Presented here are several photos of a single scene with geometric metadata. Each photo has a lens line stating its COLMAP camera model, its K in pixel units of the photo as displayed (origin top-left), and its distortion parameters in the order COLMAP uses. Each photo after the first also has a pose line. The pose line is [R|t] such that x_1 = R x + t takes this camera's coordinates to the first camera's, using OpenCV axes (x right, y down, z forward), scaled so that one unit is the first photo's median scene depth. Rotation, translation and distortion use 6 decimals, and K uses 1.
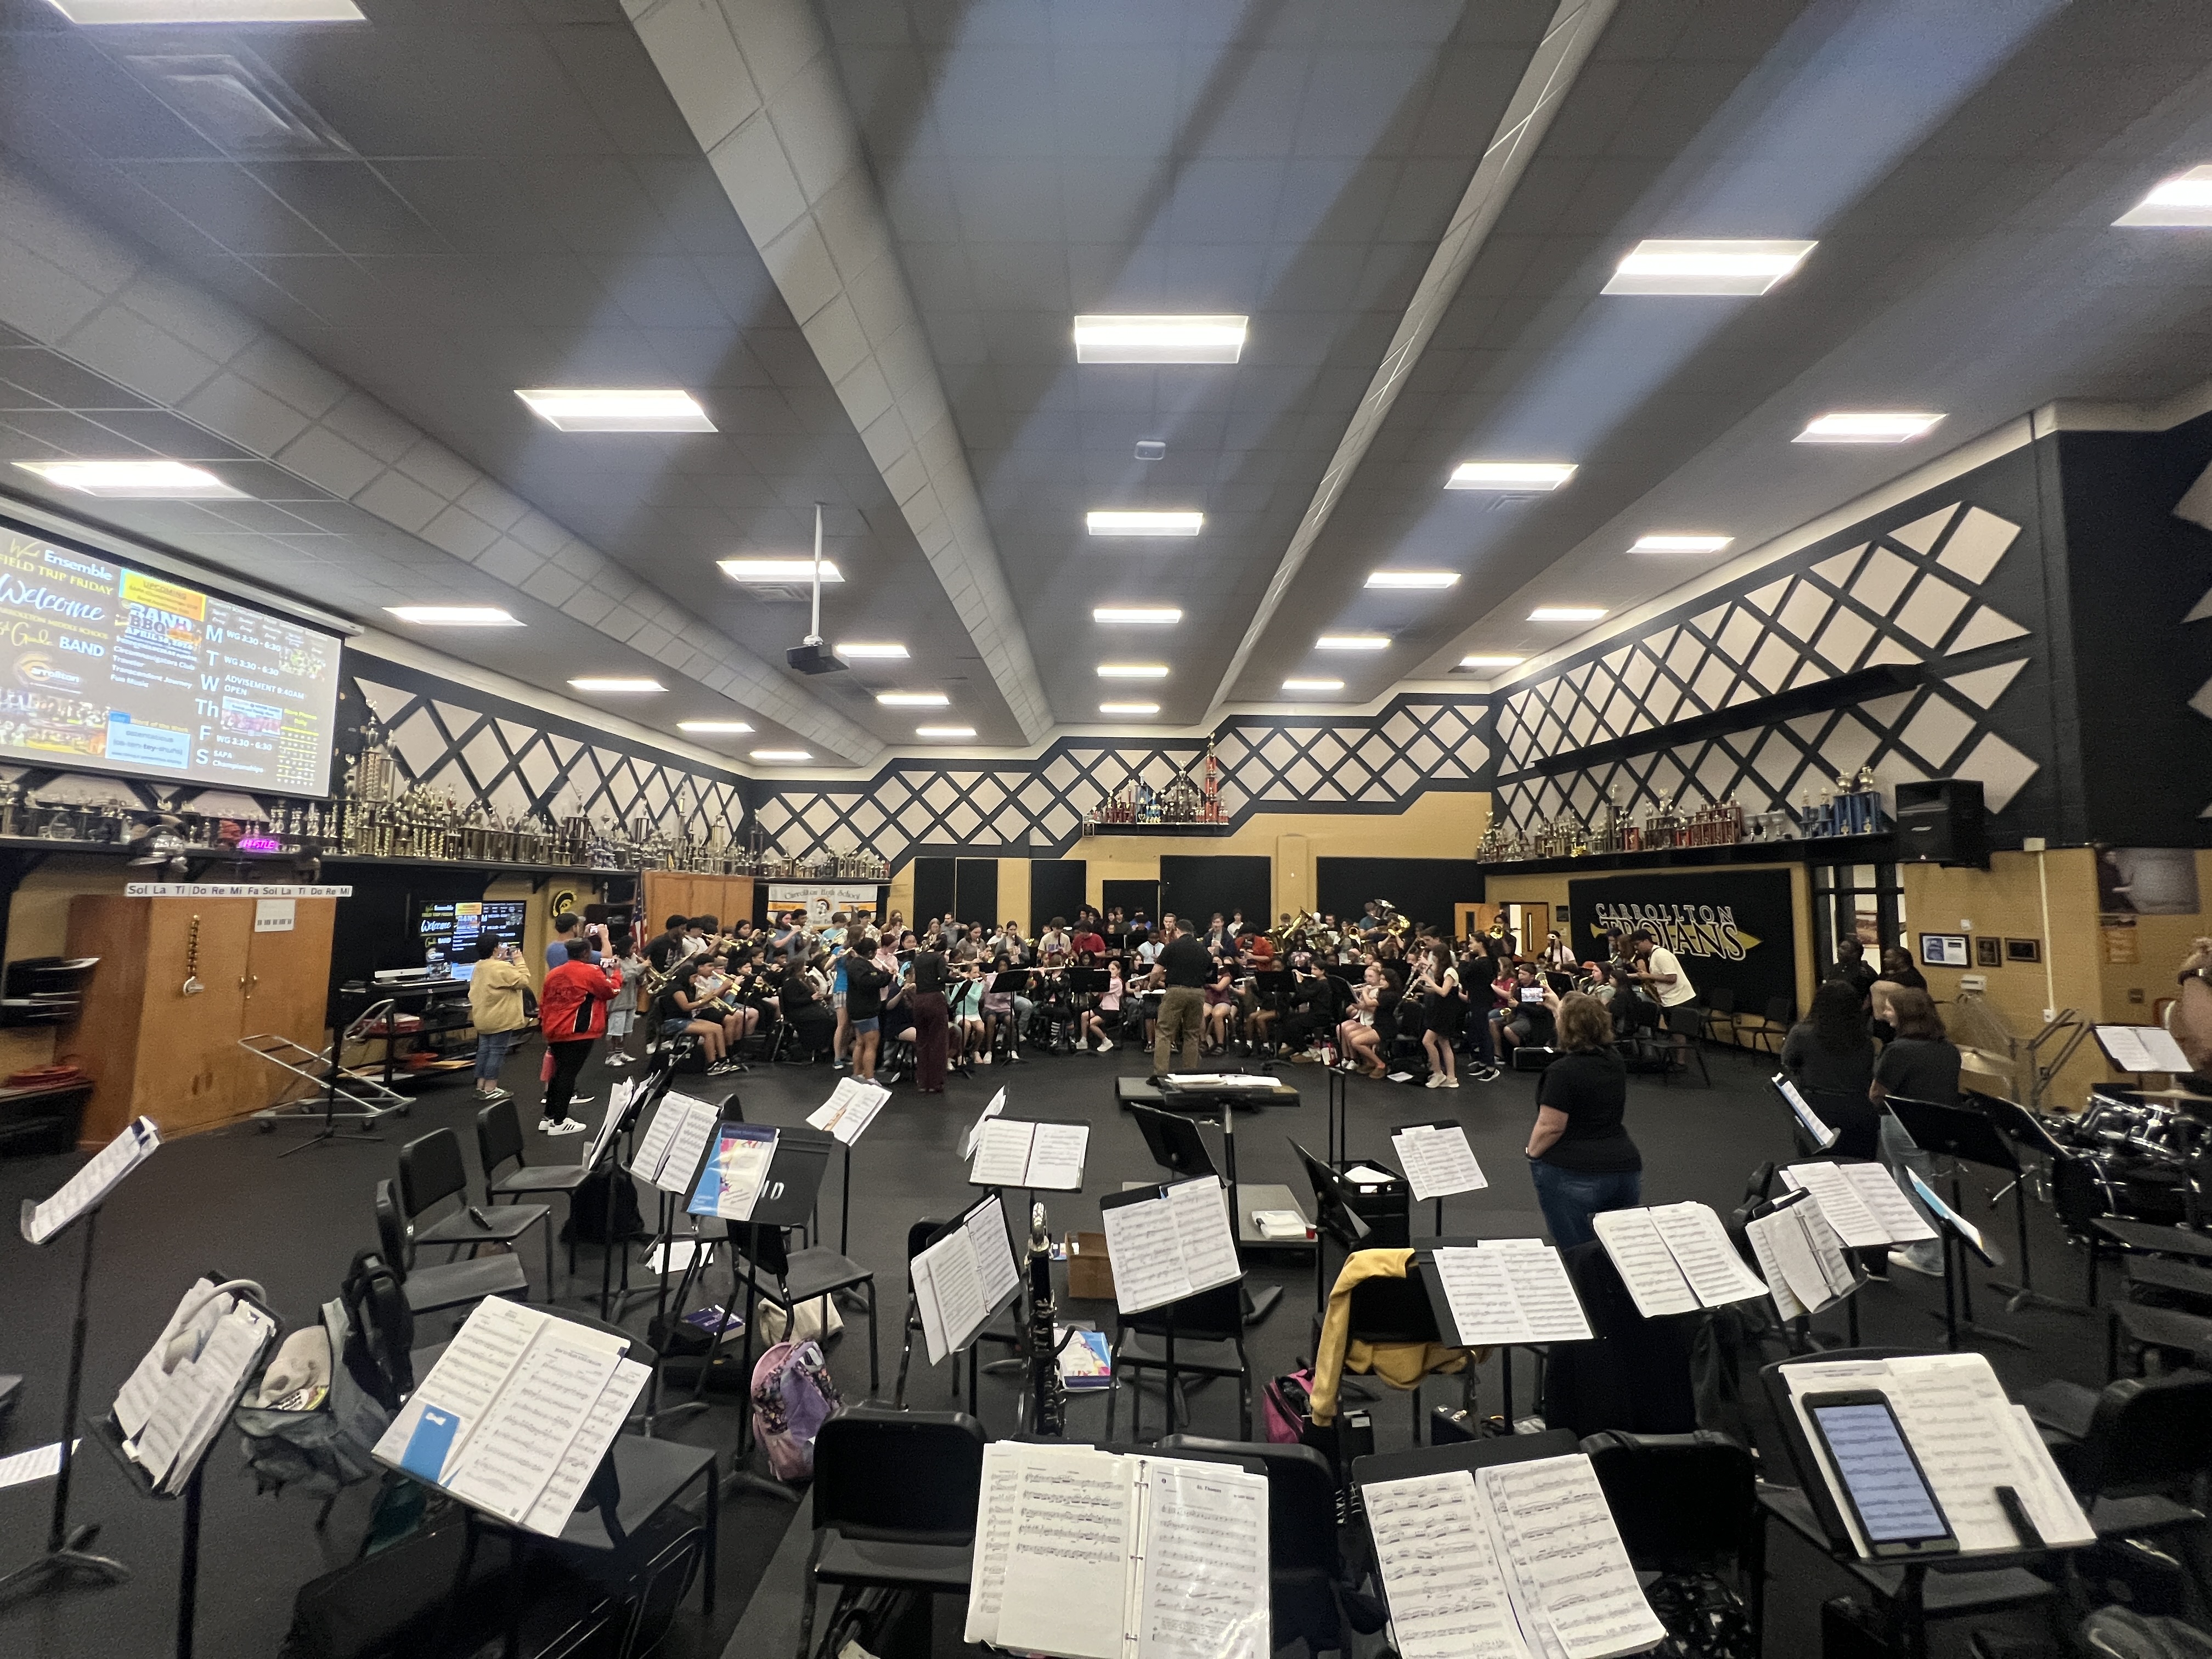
lens RADIAL K [[883.0, 0, 1106.0], [0, 883.0, 829.5], [0, 0, 1]] dist [-0.000979, -0.000061]
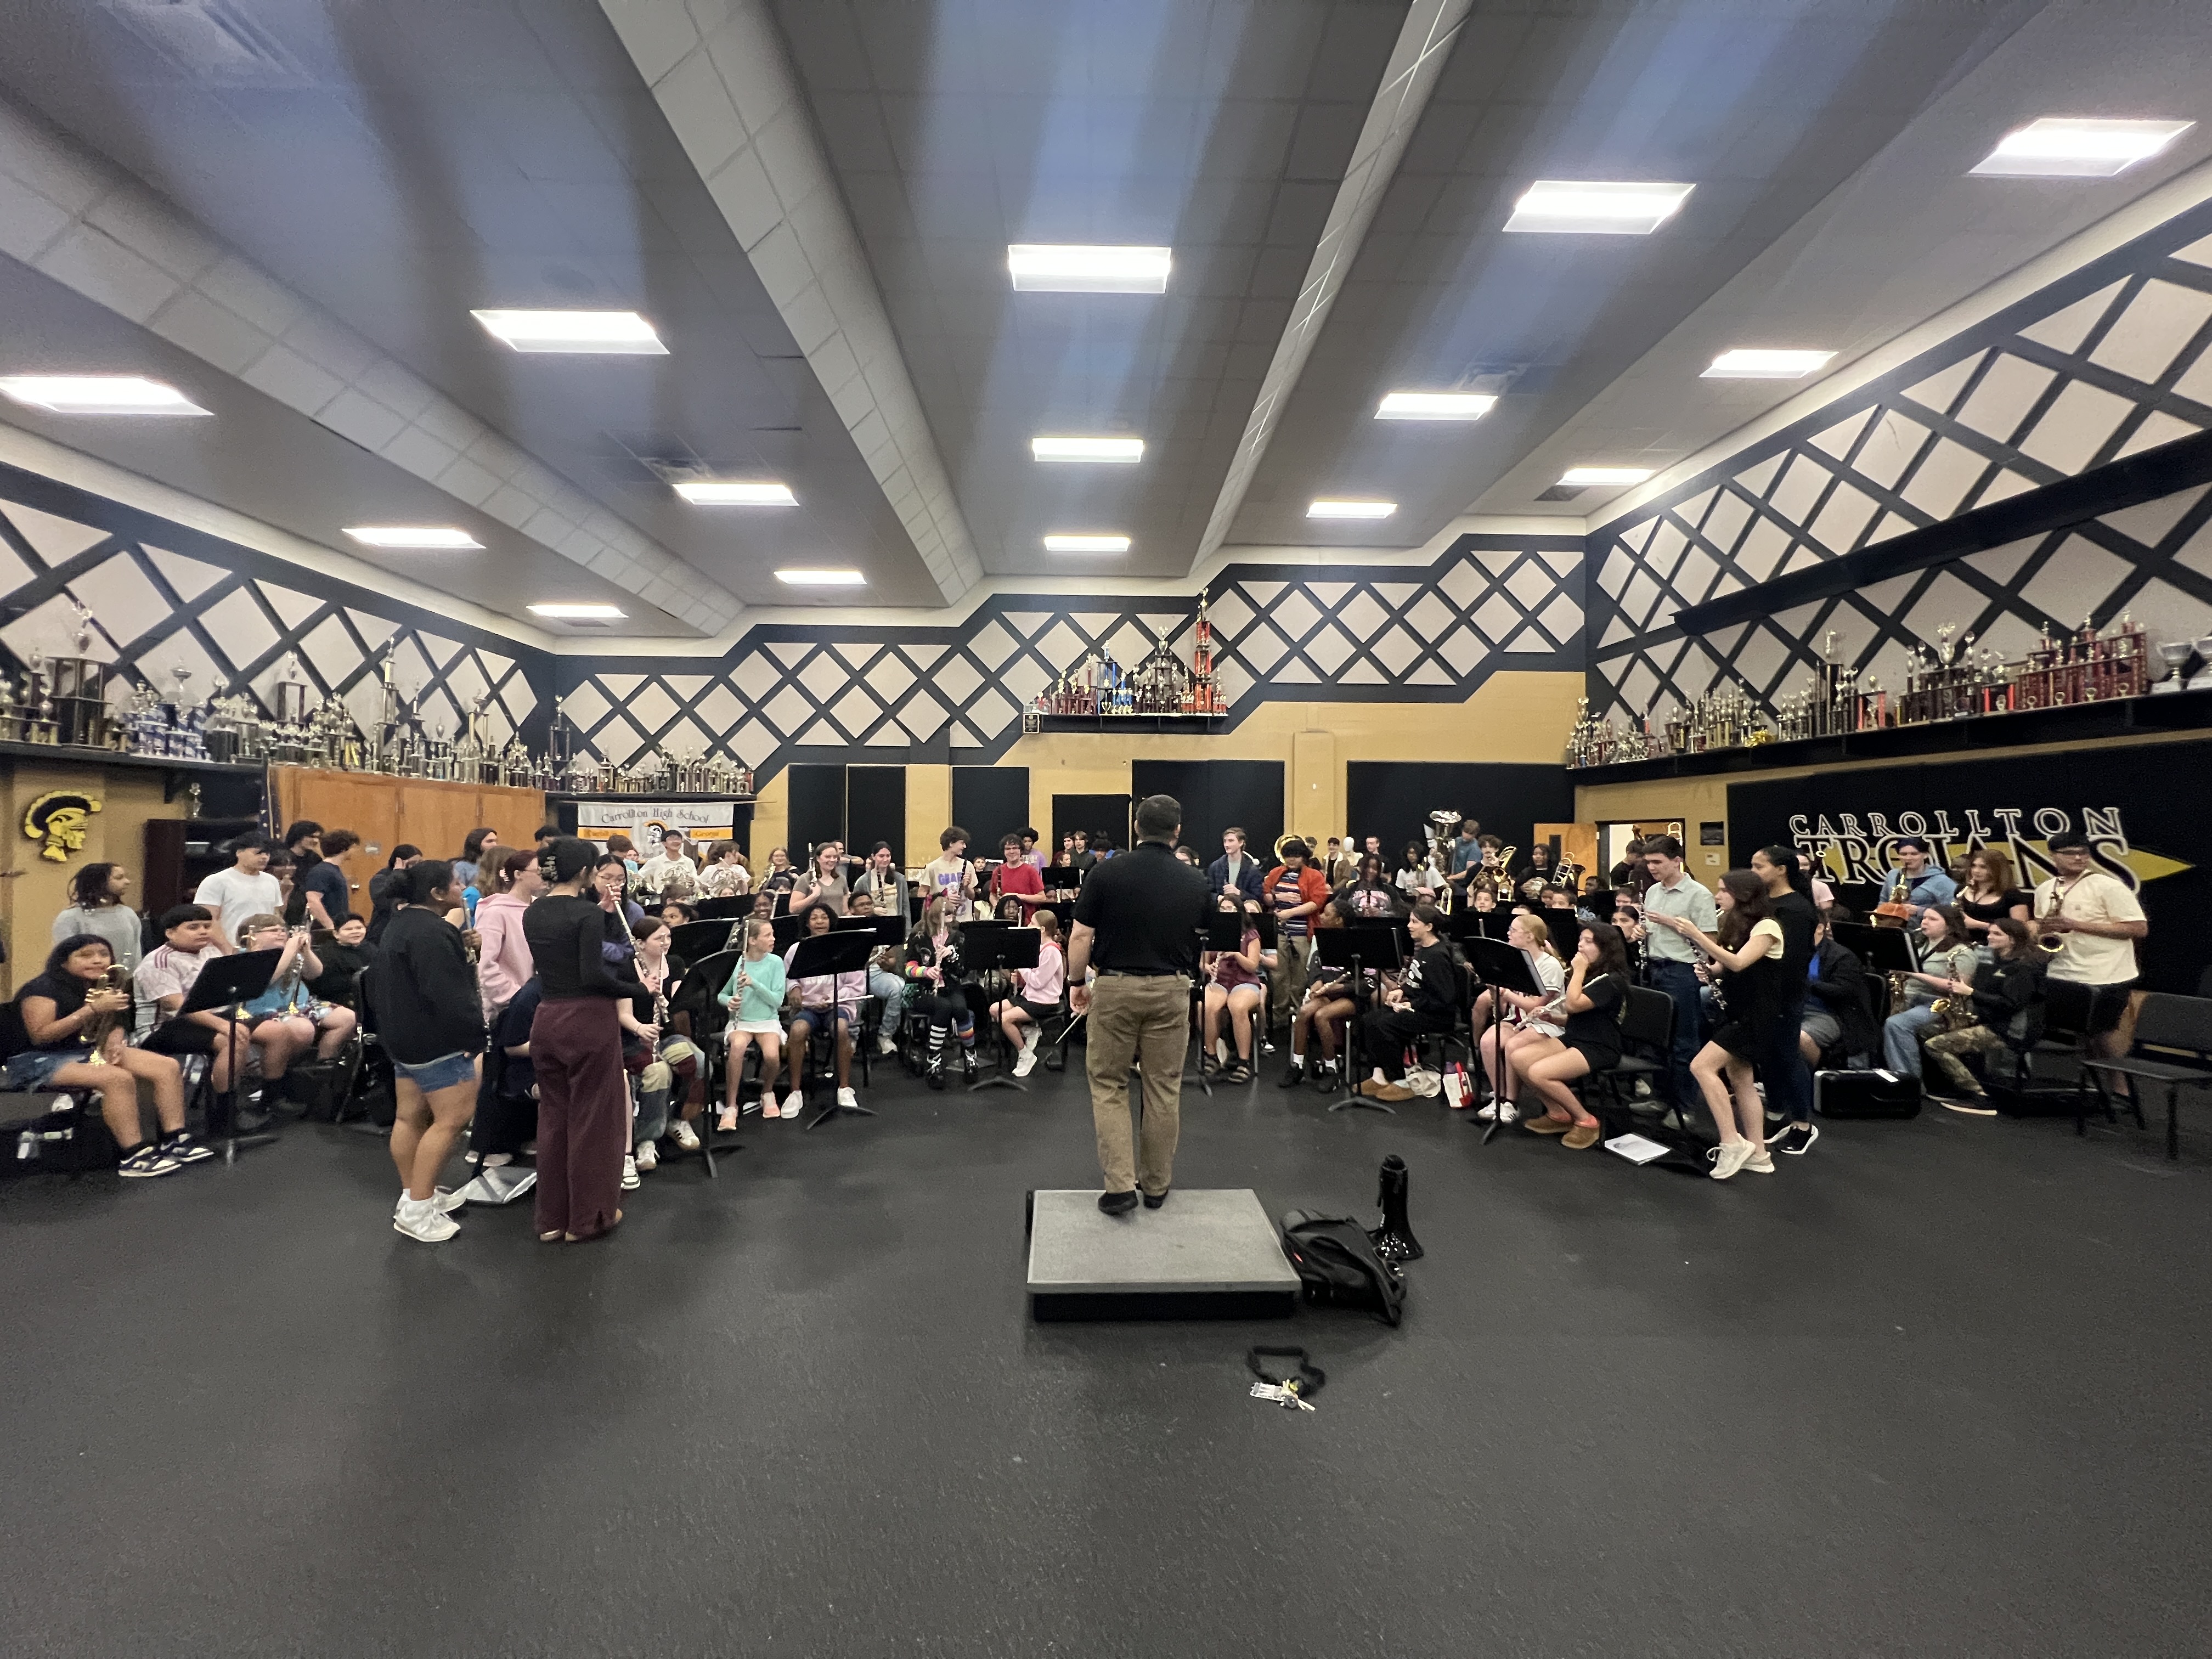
lens RADIAL K [[883.0, 0, 1106.0], [0, 883.0, 829.5], [0, 0, 1]] dist [-0.000979, -0.000061]
pose [[0.999468, -0.005819, 0.032079, 0.016744], [0.003717, 0.997866, 0.065192, 0.039014], [-0.032389, -0.065039, 0.997357, 0.279909]]
